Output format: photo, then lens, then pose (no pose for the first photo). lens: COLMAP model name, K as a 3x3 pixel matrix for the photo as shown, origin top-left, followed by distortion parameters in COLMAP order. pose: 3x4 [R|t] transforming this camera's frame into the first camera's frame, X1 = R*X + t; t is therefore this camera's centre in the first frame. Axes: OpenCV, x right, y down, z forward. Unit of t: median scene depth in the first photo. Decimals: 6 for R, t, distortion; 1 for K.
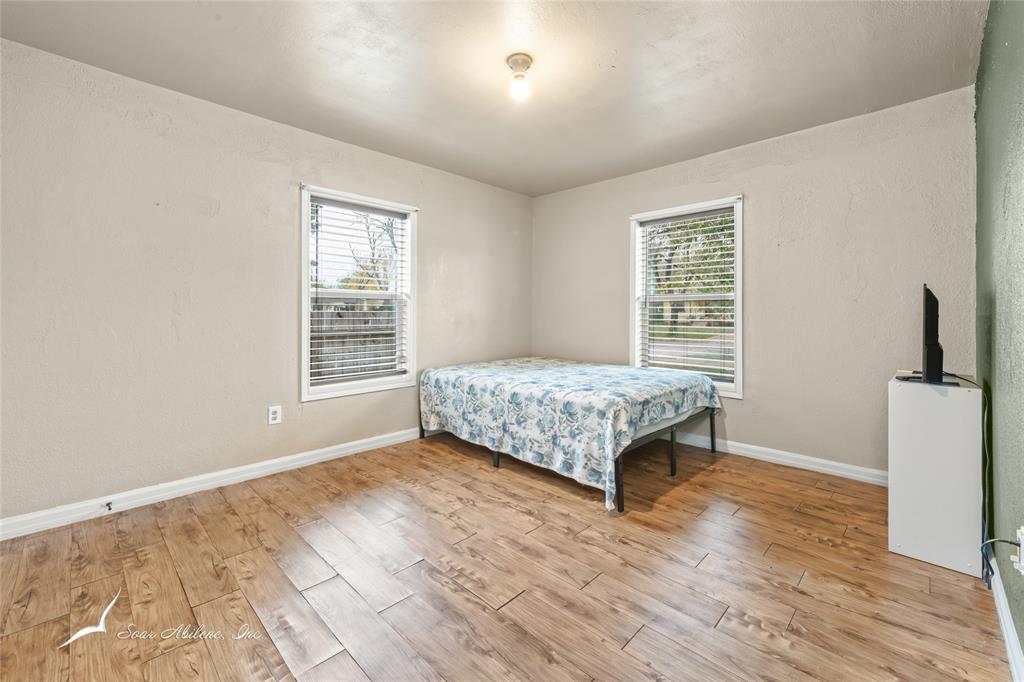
lens RADIAL K [[423.1, 0, 520.1], [0, 423.1, 310.1], [0, 0, 1]] dist [0.009554, -0.002760]
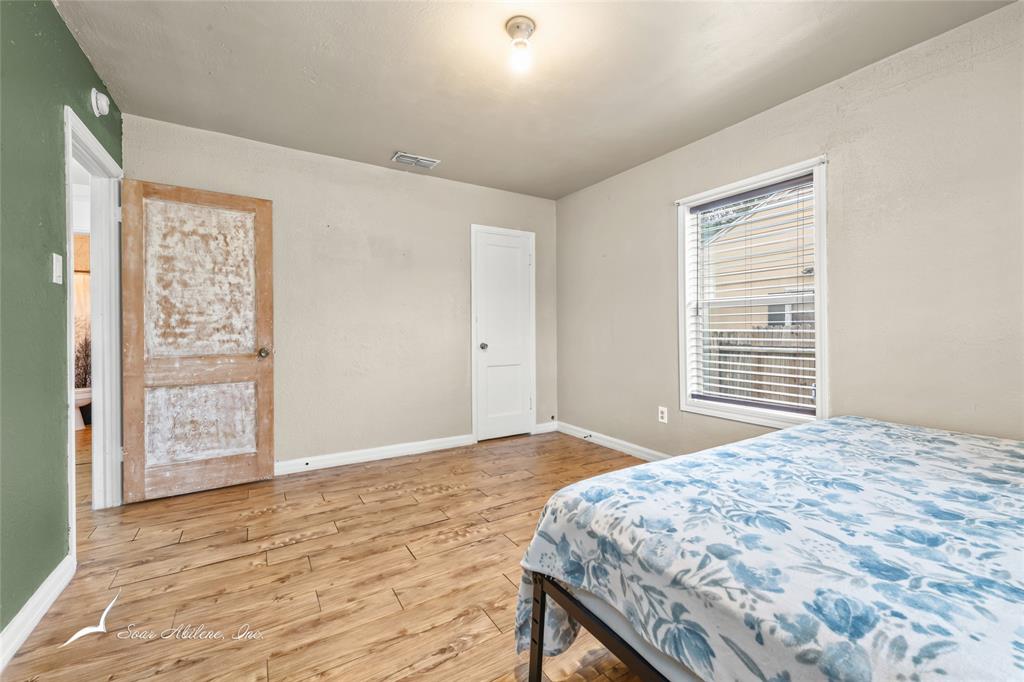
lens RADIAL K [[423.1, 0, 512.5], [0, 423.1, 331.0], [0, 0, 1]] dist [0.009554, -0.002760]
pose [[-0.262802, 0.005270, -0.964835, 0.693269], [0.019048, 0.999819, 0.000273, 0.016248], [0.964662, -0.018306, -0.262855, 1.014594]]
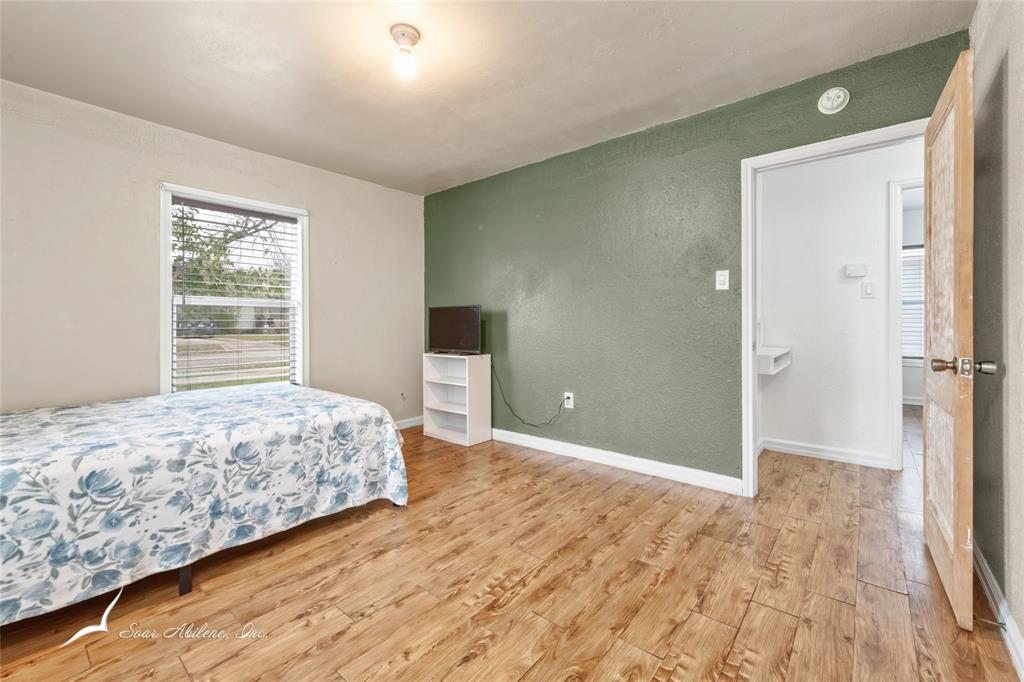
lens RADIAL K [[423.1, 0, 526.8], [0, 423.1, 324.3], [0, 0, 1]] dist [0.009554, -0.002760]
pose [[-0.092024, -0.015570, 0.995635, -0.756650], [-0.013458, 0.999806, 0.014392, 0.001771], [-0.995666, -0.012075, -0.092216, 0.702172]]
